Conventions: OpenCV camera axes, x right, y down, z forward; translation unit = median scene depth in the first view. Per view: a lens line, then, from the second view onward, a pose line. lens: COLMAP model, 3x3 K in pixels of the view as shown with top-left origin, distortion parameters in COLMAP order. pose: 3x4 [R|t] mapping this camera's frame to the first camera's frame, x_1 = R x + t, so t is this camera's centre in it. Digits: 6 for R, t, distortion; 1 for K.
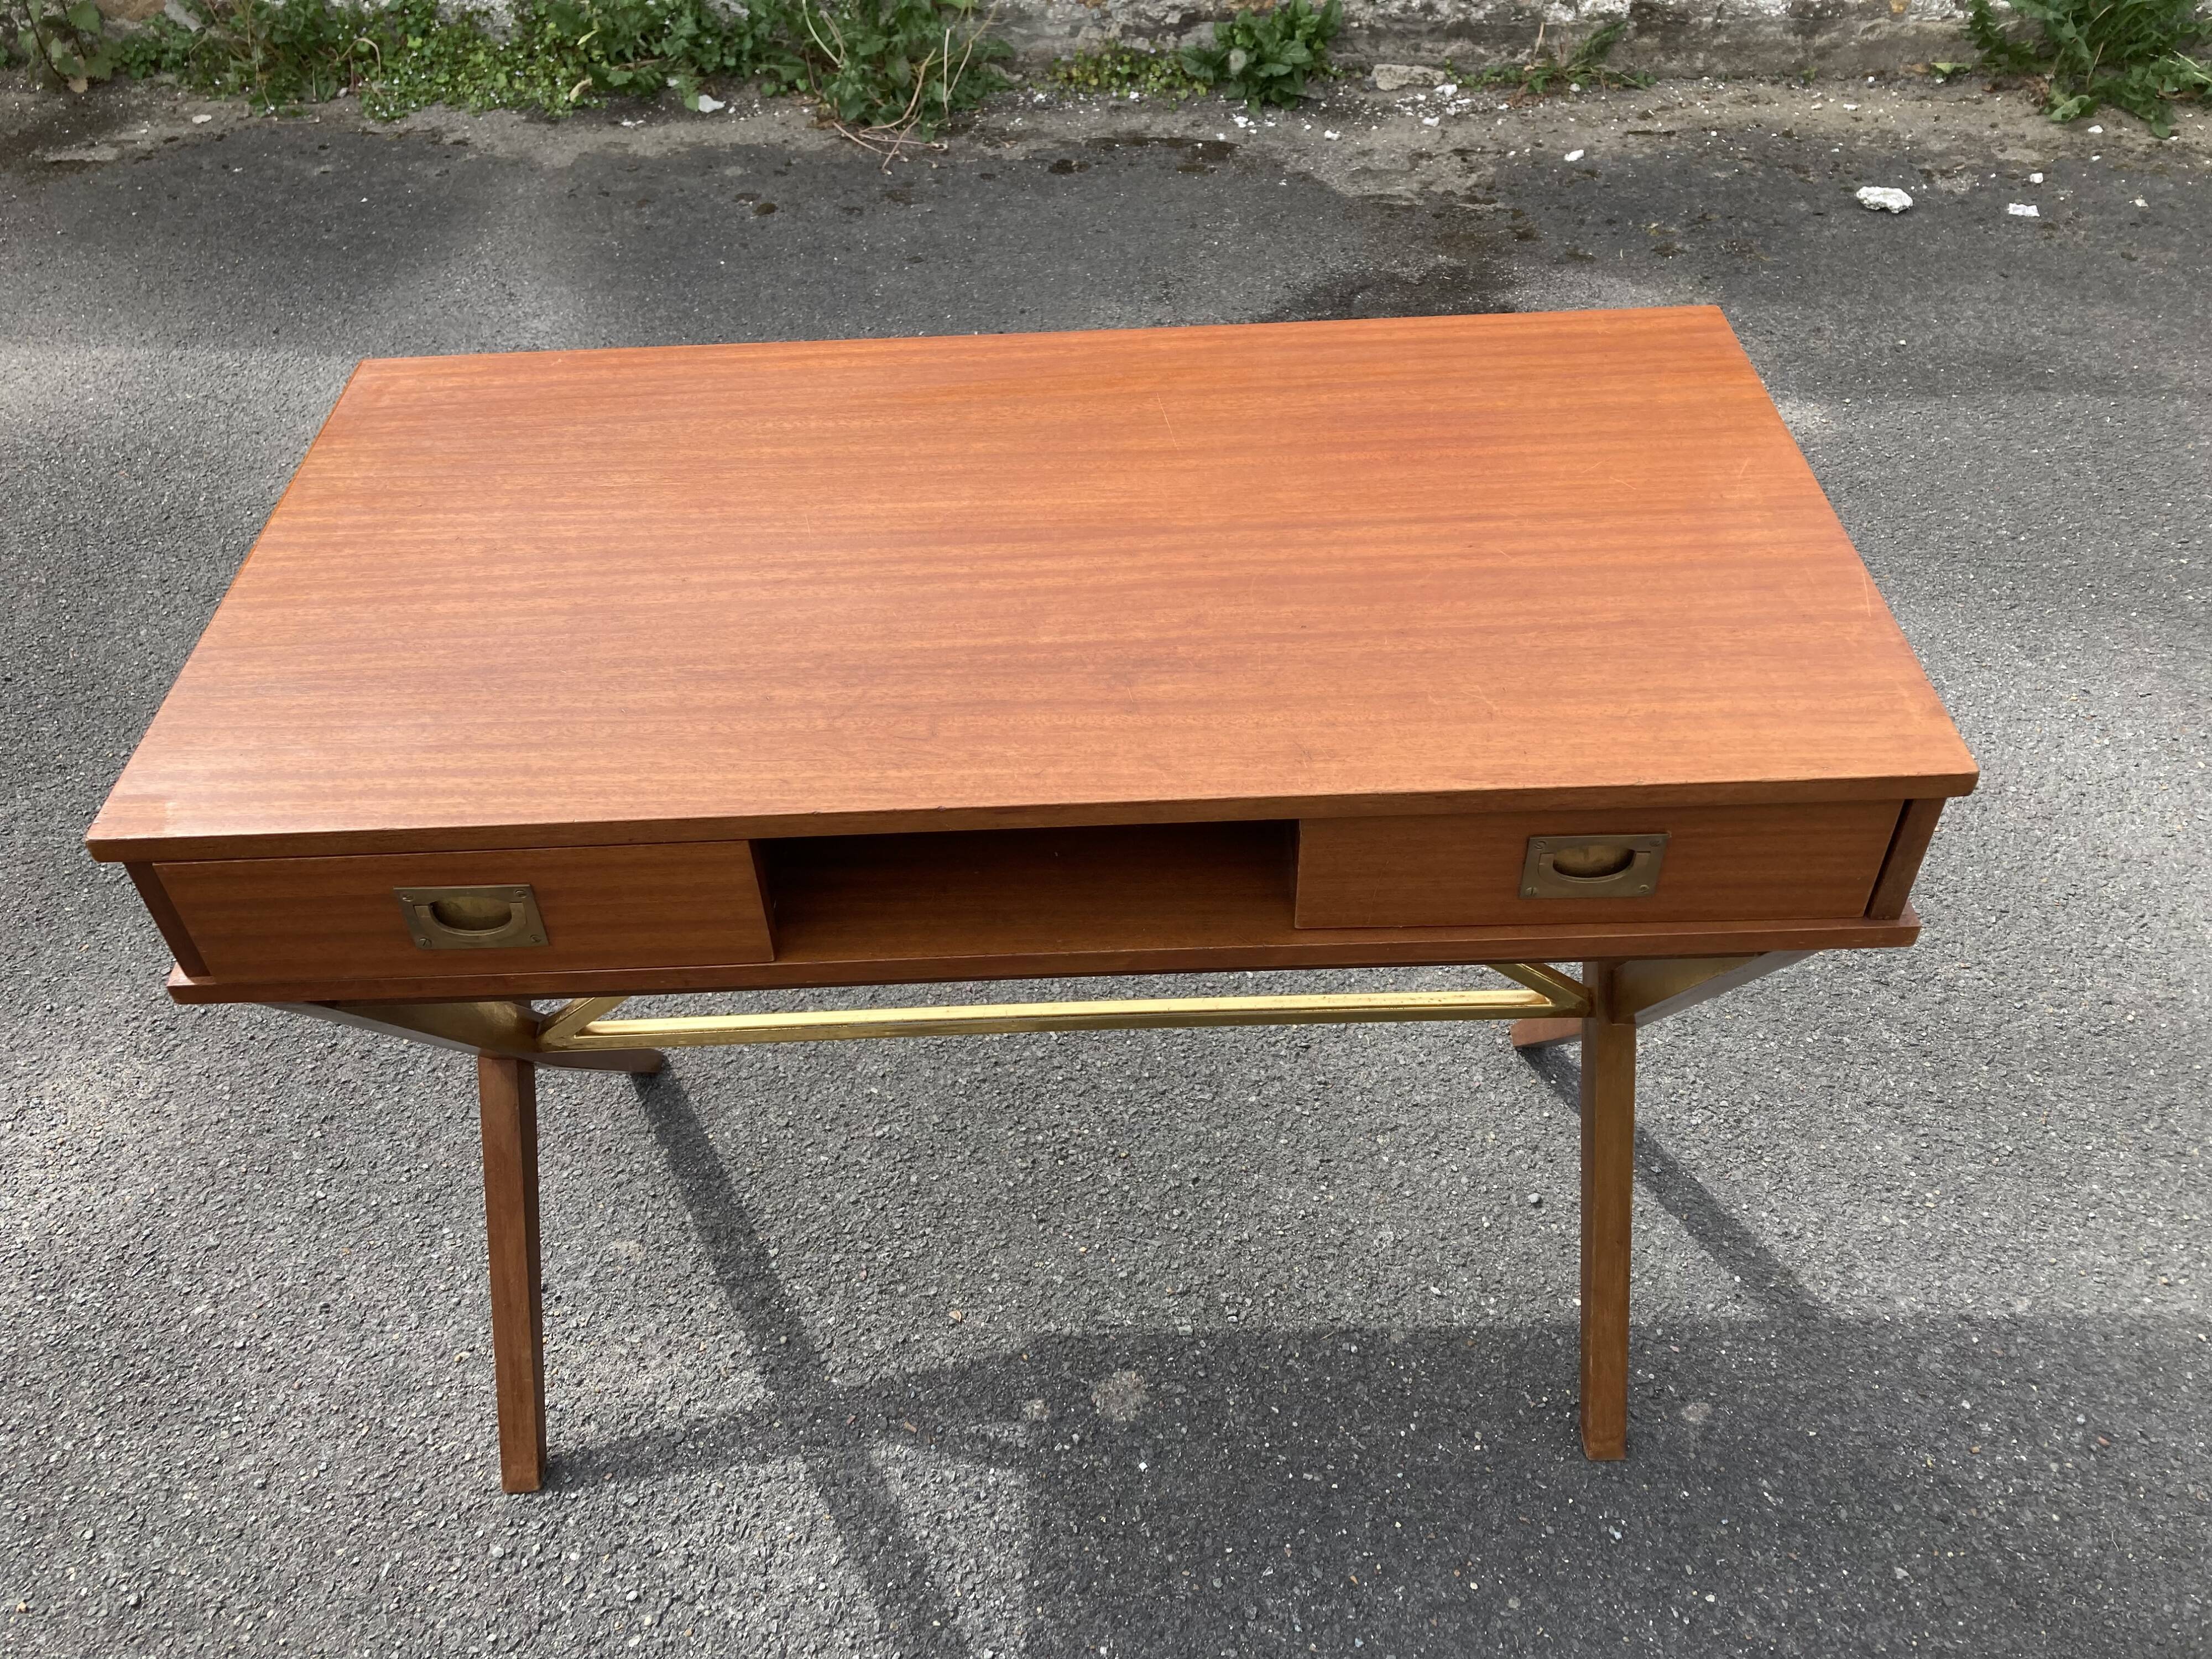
lens RADIAL K [[1815.8, 0, 1085.0], [0, 1815.8, 802.9], [0, 0, 1]] dist [0.023477, -0.013551]
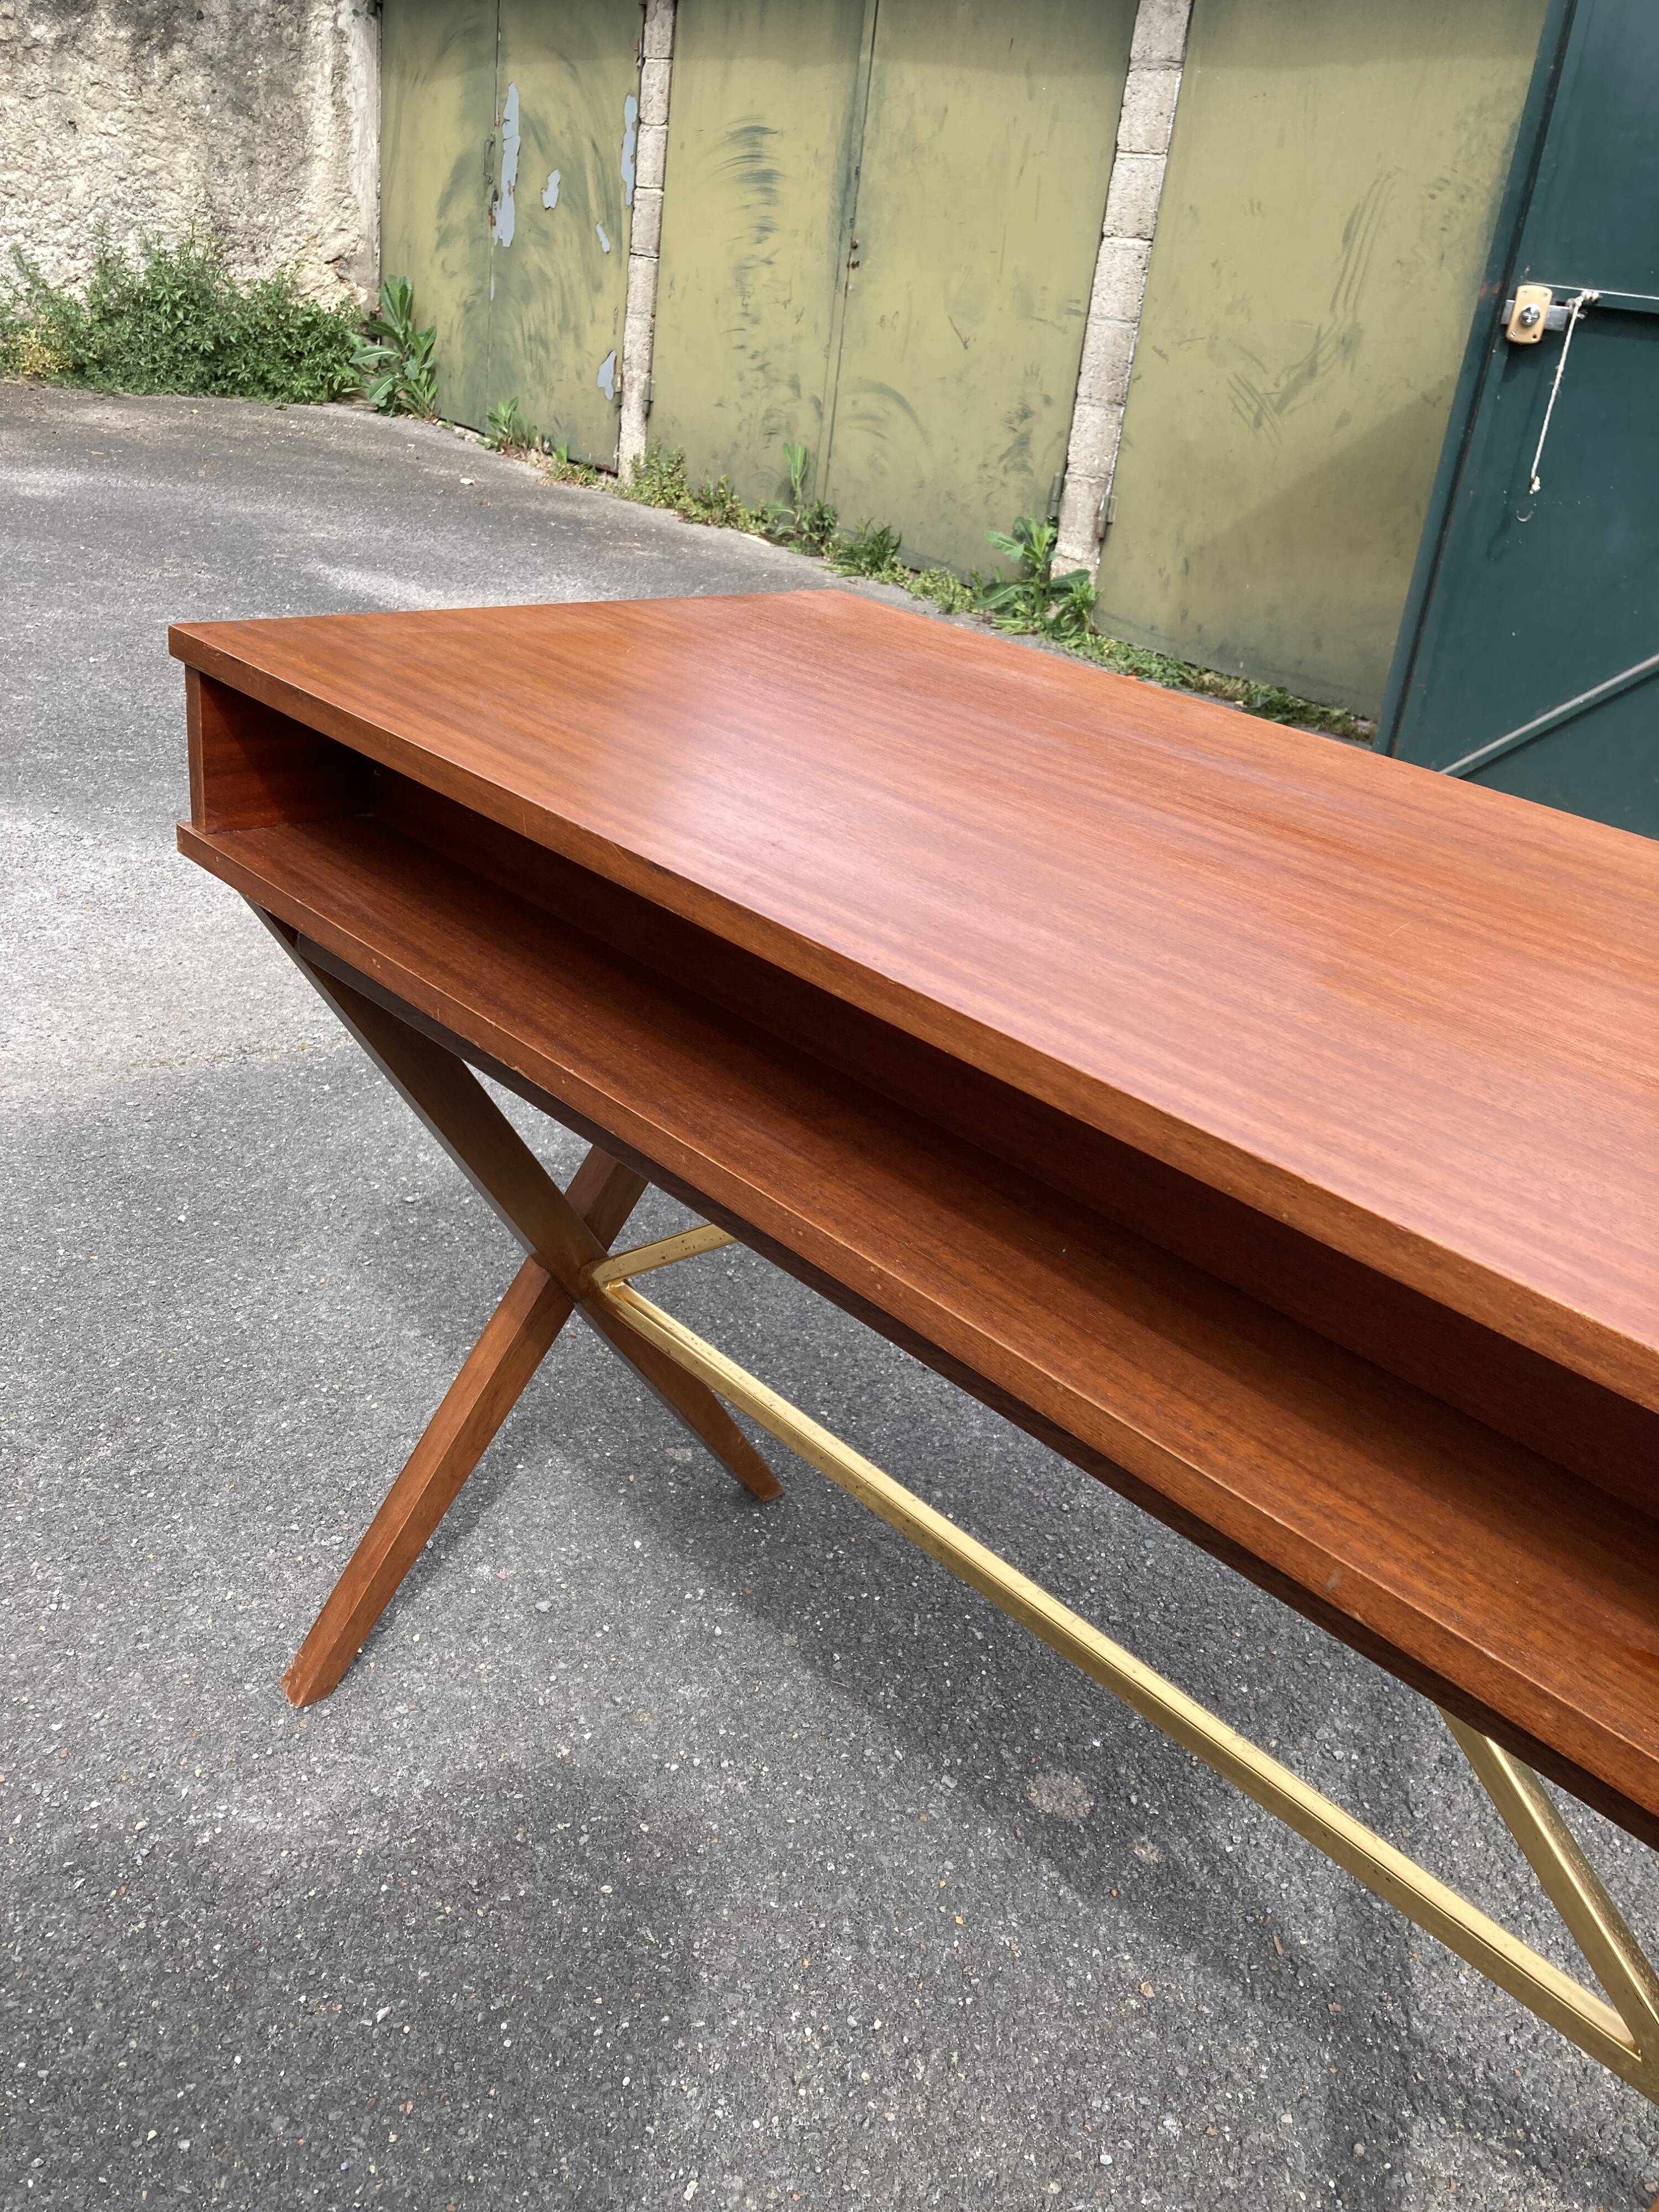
lens RADIAL K [[1815.8, 0, 842.2], [0, 1815.8, 1114.1], [0, 0, 1]] dist [0.023477, -0.013551]
pose [[-0.681159, -0.354547, 0.640562, -0.339226], [0.426026, 0.519598, 0.740621, -0.511716], [-0.595420, 0.777377, -0.202882, 0.957003]]
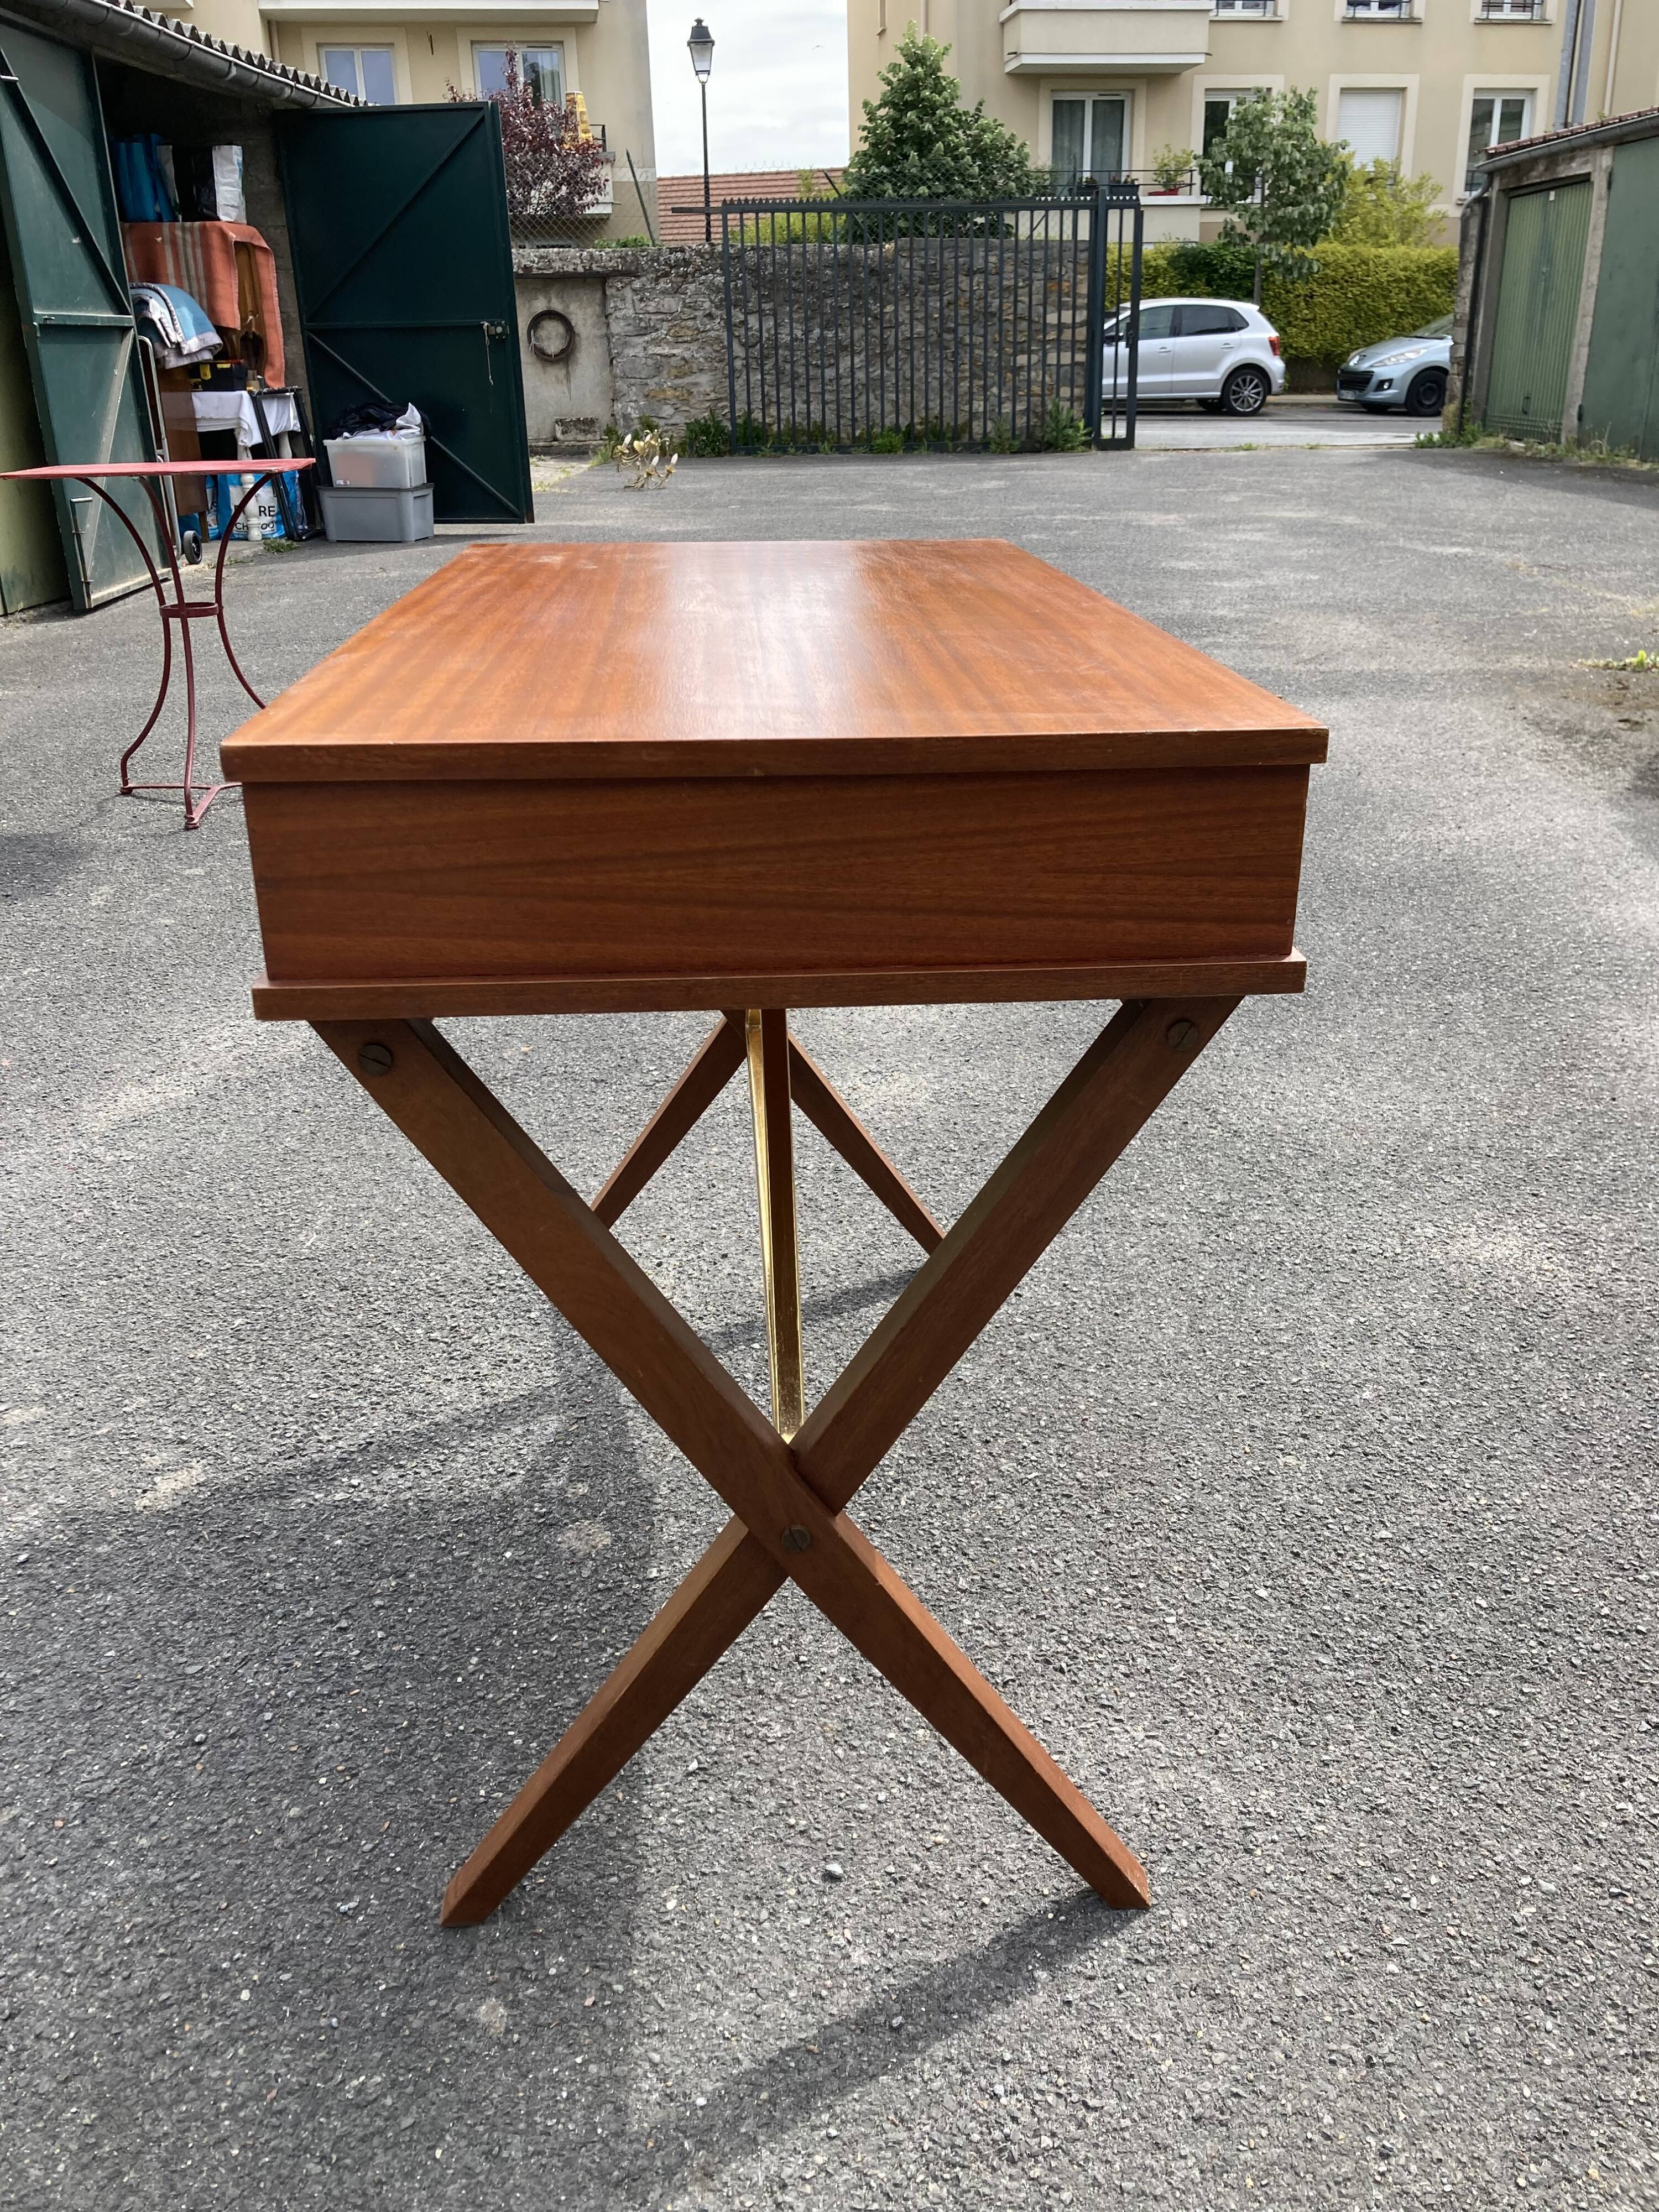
lens RADIAL K [[1815.8, 0, 862.2], [0, 1815.8, 1104.1], [0, 0, 1]] dist [0.023477, -0.013551]
pose [[0.073607, 0.414036, -0.907279, 0.818213], [-0.675253, 0.690174, 0.260178, -0.198498], [0.733904, 0.593493, 0.330381, 0.619245]]
